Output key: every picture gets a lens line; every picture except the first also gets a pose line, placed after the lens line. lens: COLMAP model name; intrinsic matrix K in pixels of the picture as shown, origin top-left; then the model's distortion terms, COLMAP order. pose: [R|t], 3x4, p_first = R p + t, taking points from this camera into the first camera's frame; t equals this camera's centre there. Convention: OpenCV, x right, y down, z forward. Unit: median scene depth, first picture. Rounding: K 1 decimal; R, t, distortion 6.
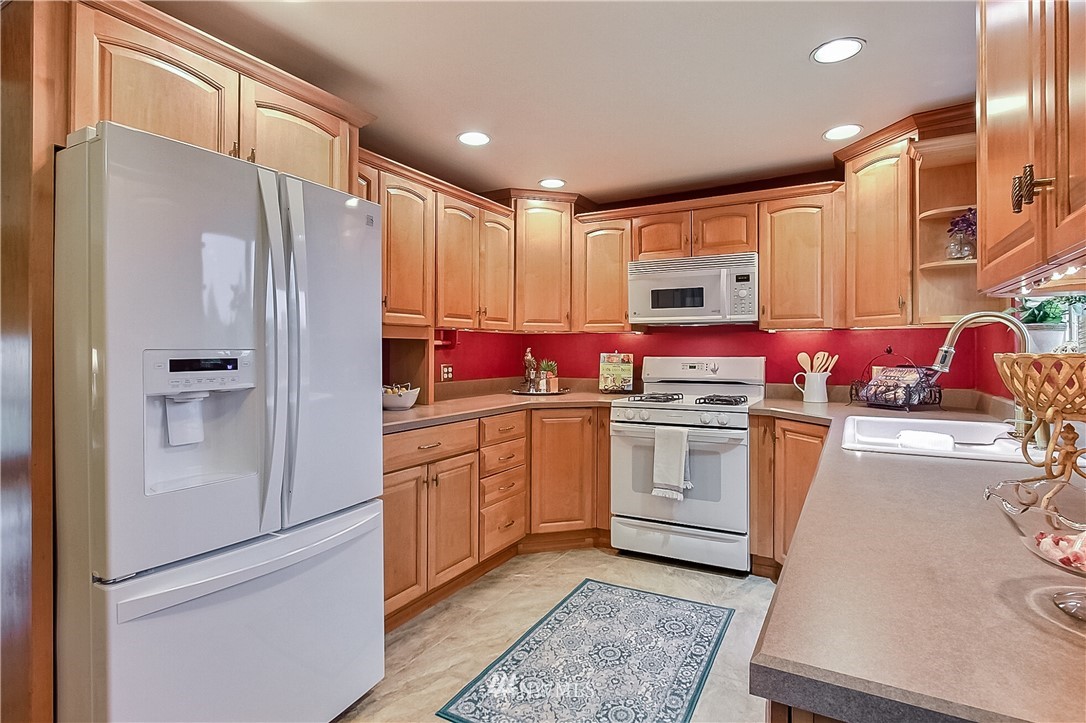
lens RADIAL K [[527.9, 0, 545.6], [0, 527.9, 352.0], [0, 0, 1]] dist [-0.002659, -0.000124]
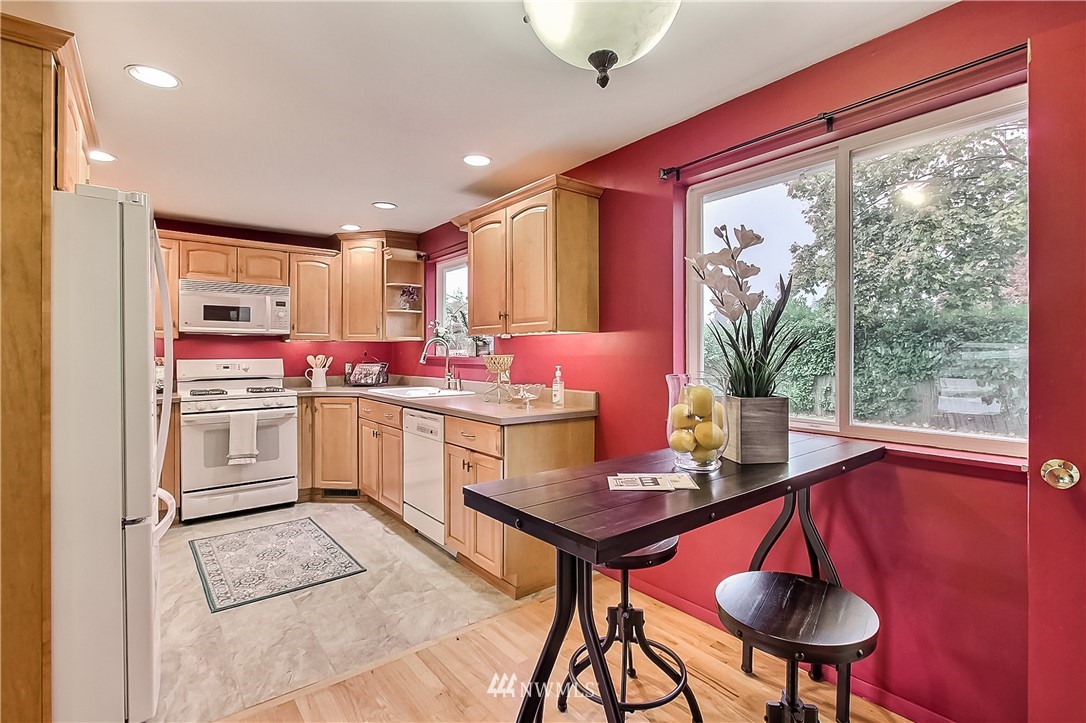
lens RADIAL K [[527.9, 0, 545.6], [0, 527.9, 352.0], [0, 0, 1]] dist [-0.002659, -0.000124]
pose [[0.380753, 0.000974, 0.924676, -0.700404], [0.003634, 0.999990, -0.002550, -0.002761], [-0.924670, 0.004331, 0.380746, -0.220017]]
